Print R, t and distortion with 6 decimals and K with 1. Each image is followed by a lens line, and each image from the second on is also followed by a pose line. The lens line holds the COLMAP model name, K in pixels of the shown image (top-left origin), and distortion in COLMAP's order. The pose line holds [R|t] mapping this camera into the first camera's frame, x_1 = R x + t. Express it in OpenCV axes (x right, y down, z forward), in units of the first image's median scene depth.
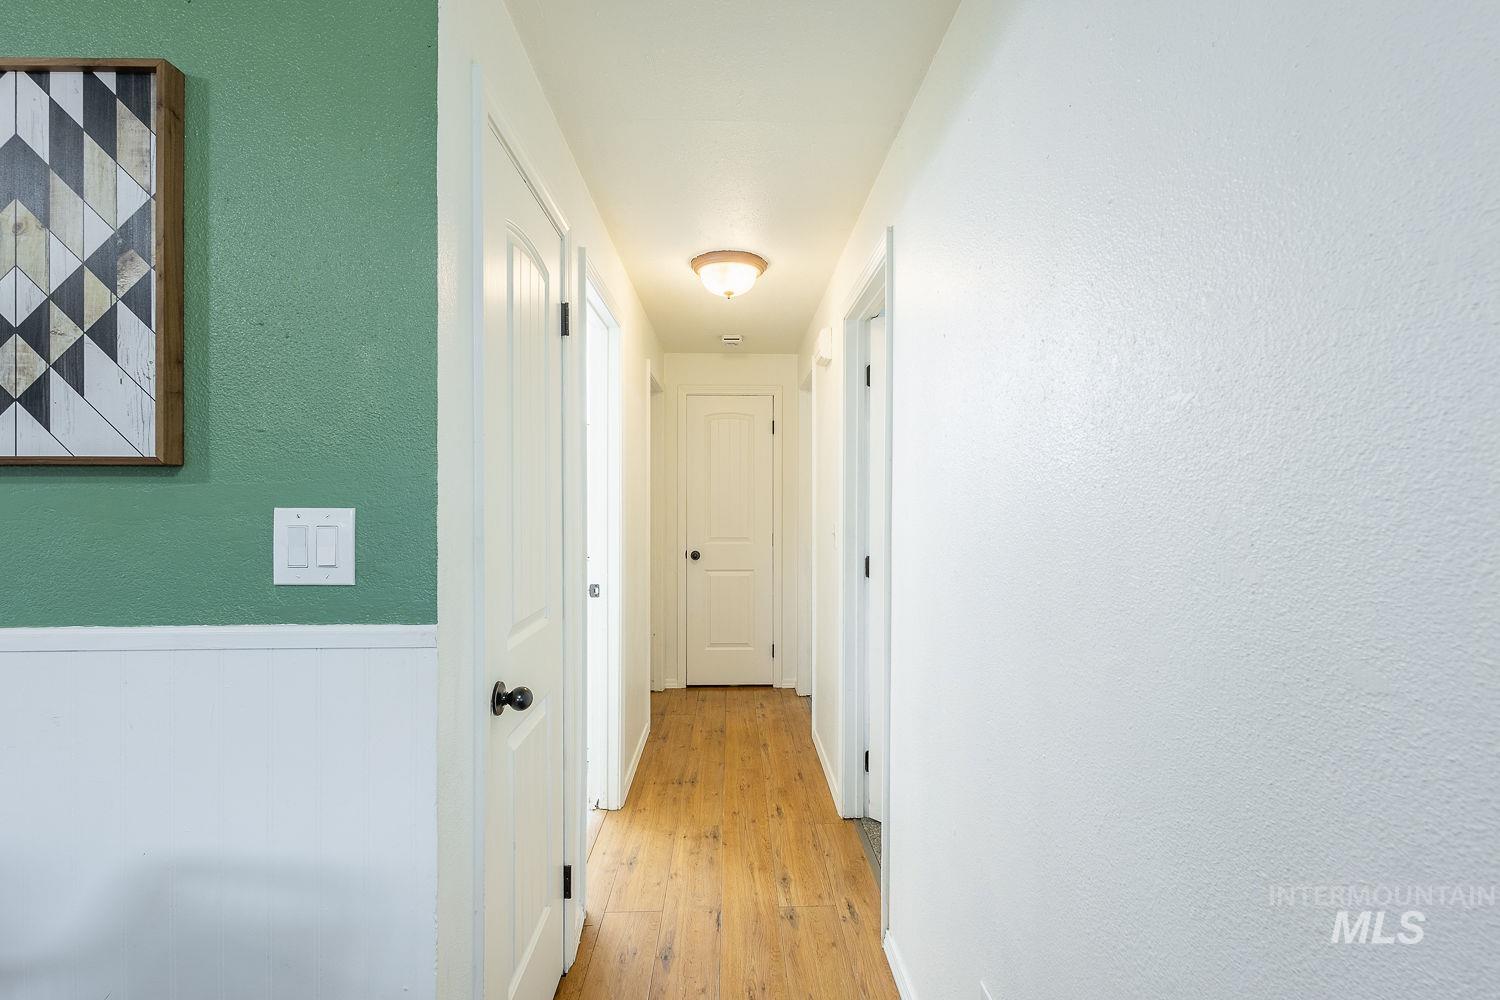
lens RADIAL K [[700.2, 0, 757.8], [0, 700.2, 501.5], [0, 0, 1]] dist [0.009728, -0.004996]
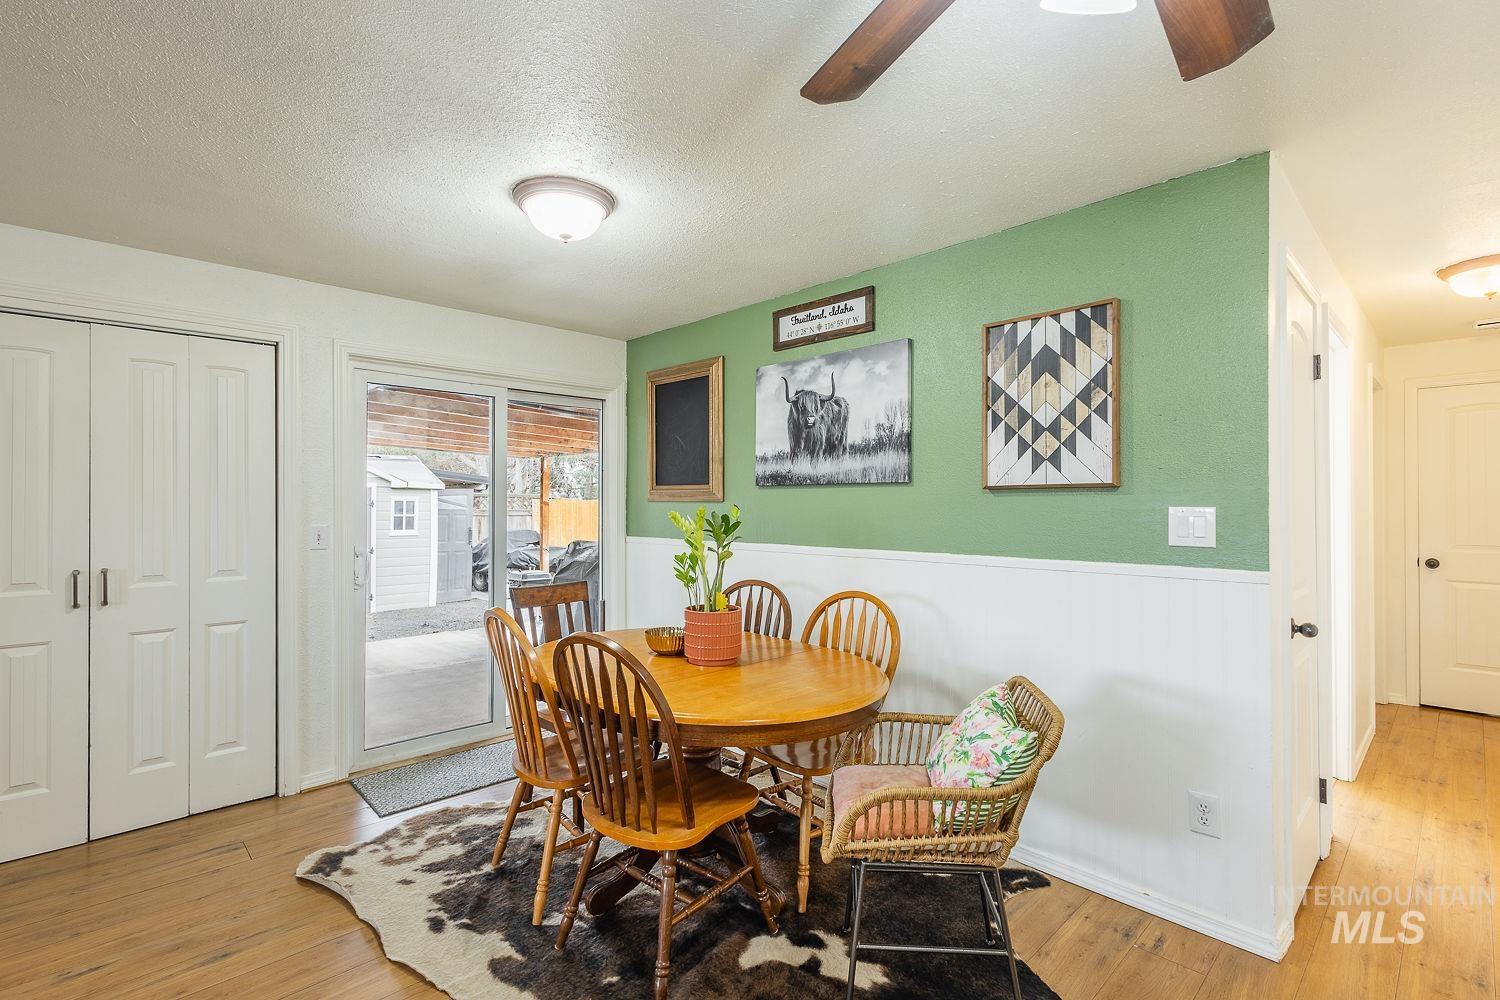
lens RADIAL K [[700.2, 0, 735.3], [0, 700.2, 497.7], [0, 0, 1]] dist [0.009728, -0.004996]
pose [[0.661308, -0.007269, -0.750079, -0.008623], [0.000116, 0.999954, -0.009588, 0.002269], [0.750114, 0.006253, 0.661279, -1.255867]]
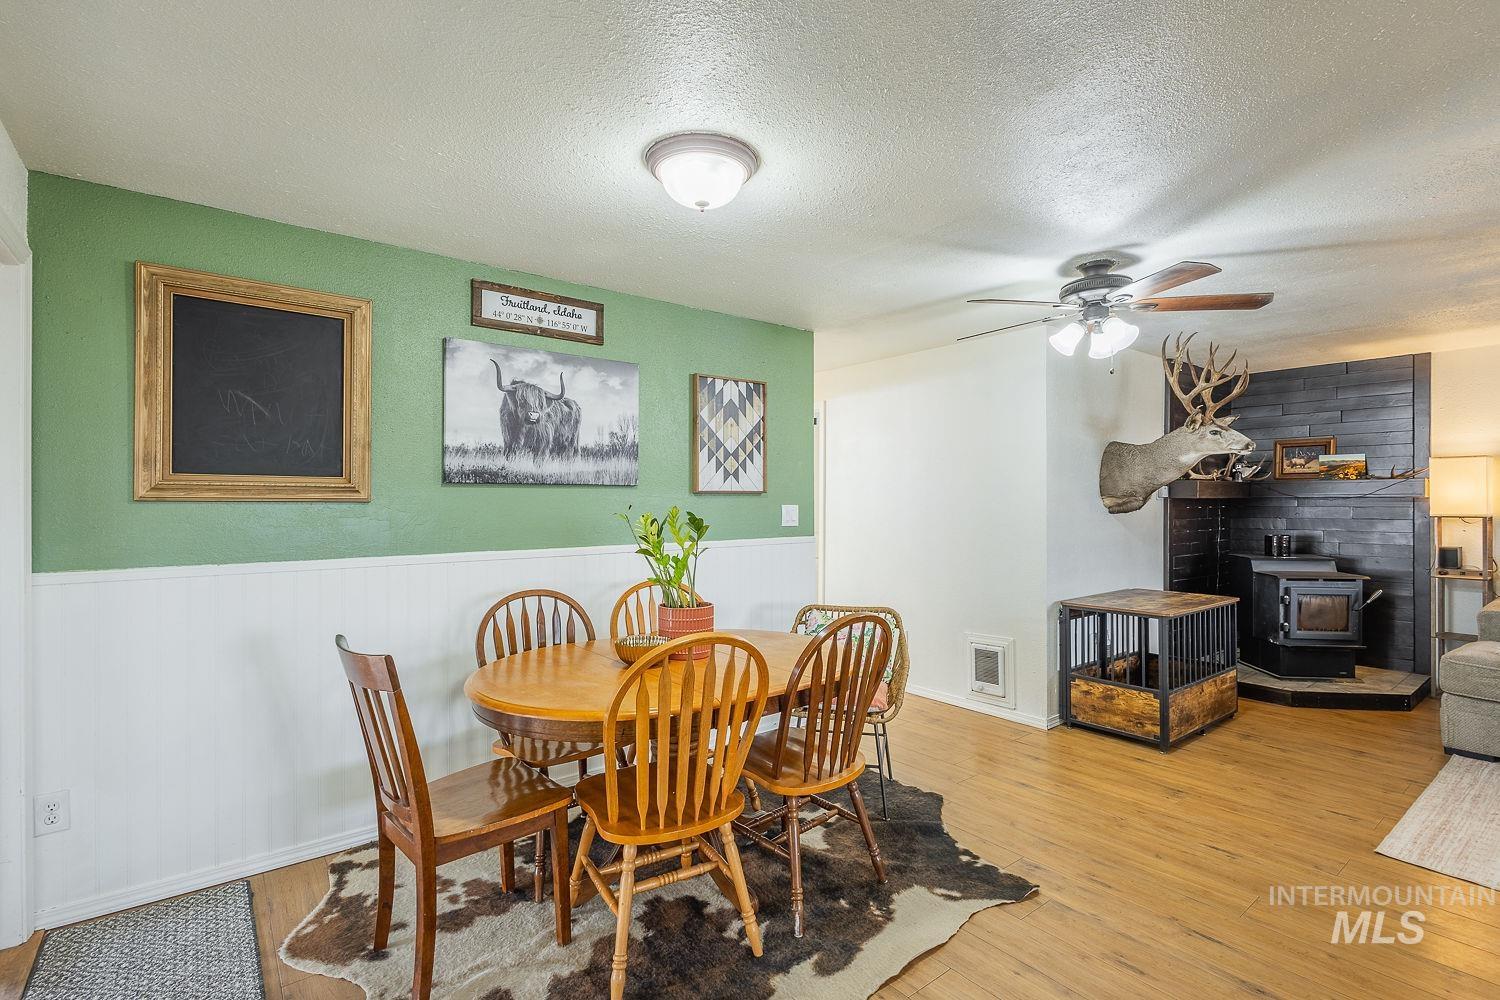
lens RADIAL K [[700.2, 0, 757.3], [0, 700.2, 501.4], [0, 0, 1]] dist [0.009728, -0.004996]
pose [[0.805513, -0.001434, 0.592576, -2.963972], [0.005052, 0.999977, -0.004448, 0.005462], [-0.592556, 0.006577, 0.805502, -1.848179]]
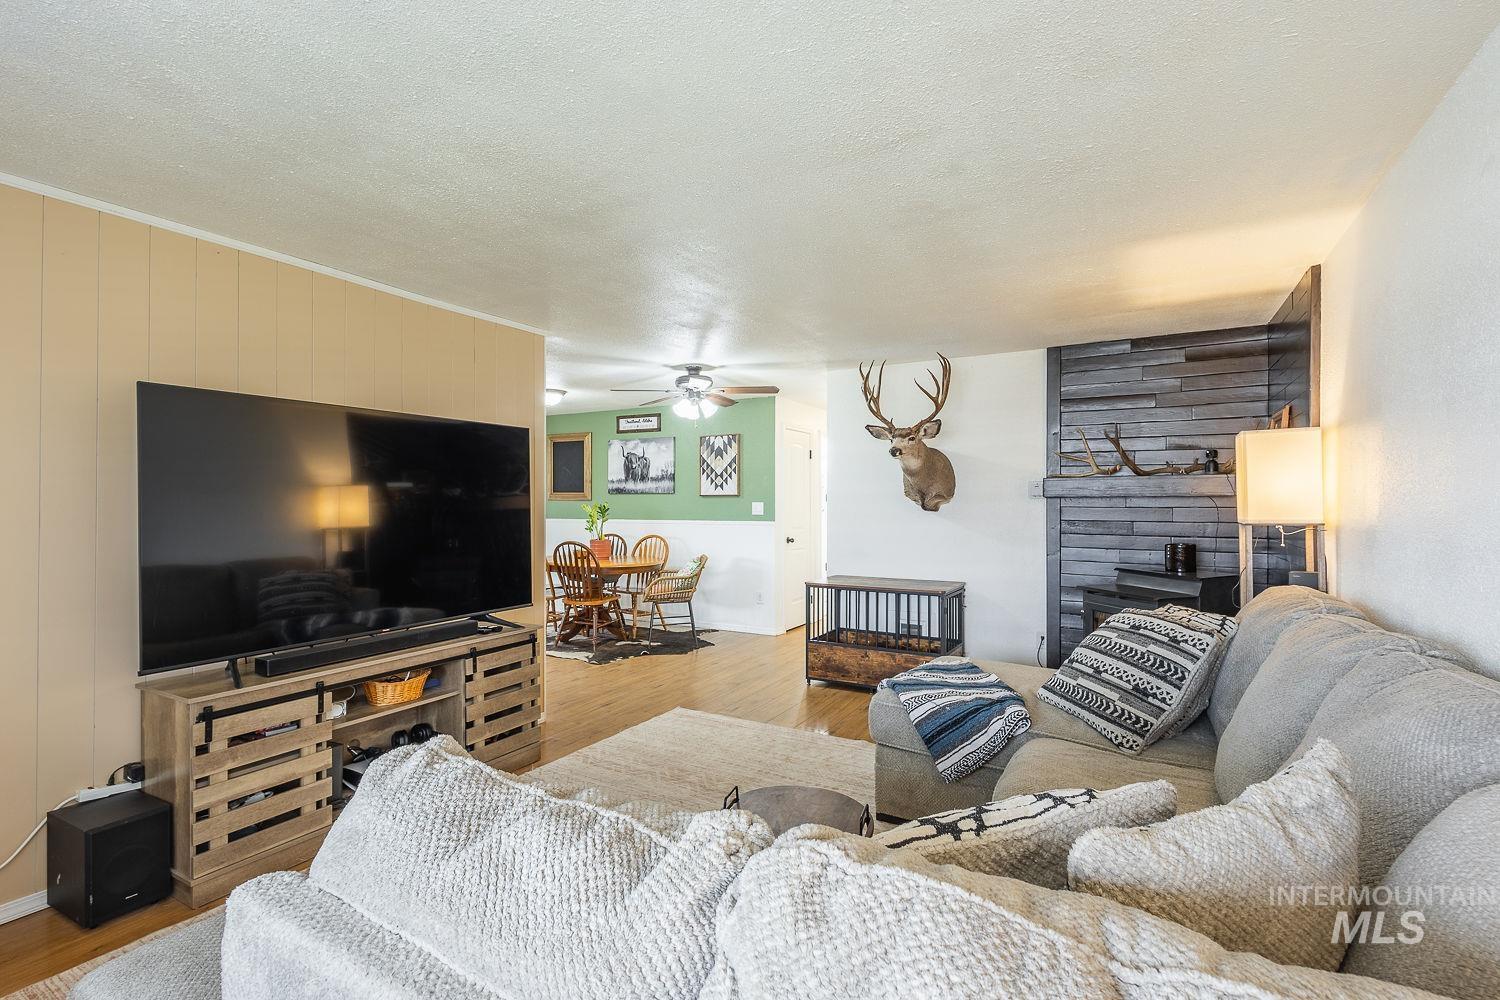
lens RADIAL K [[700.2, 0, 743.1], [0, 700.2, 498.9], [0, 0, 1]] dist [0.009728, -0.004996]
pose [[0.852299, -0.002968, -0.523046, 2.526116], [-0.000130, 0.999983, -0.005887, 0.014354], [0.523055, 0.005085, 0.852284, -4.398418]]
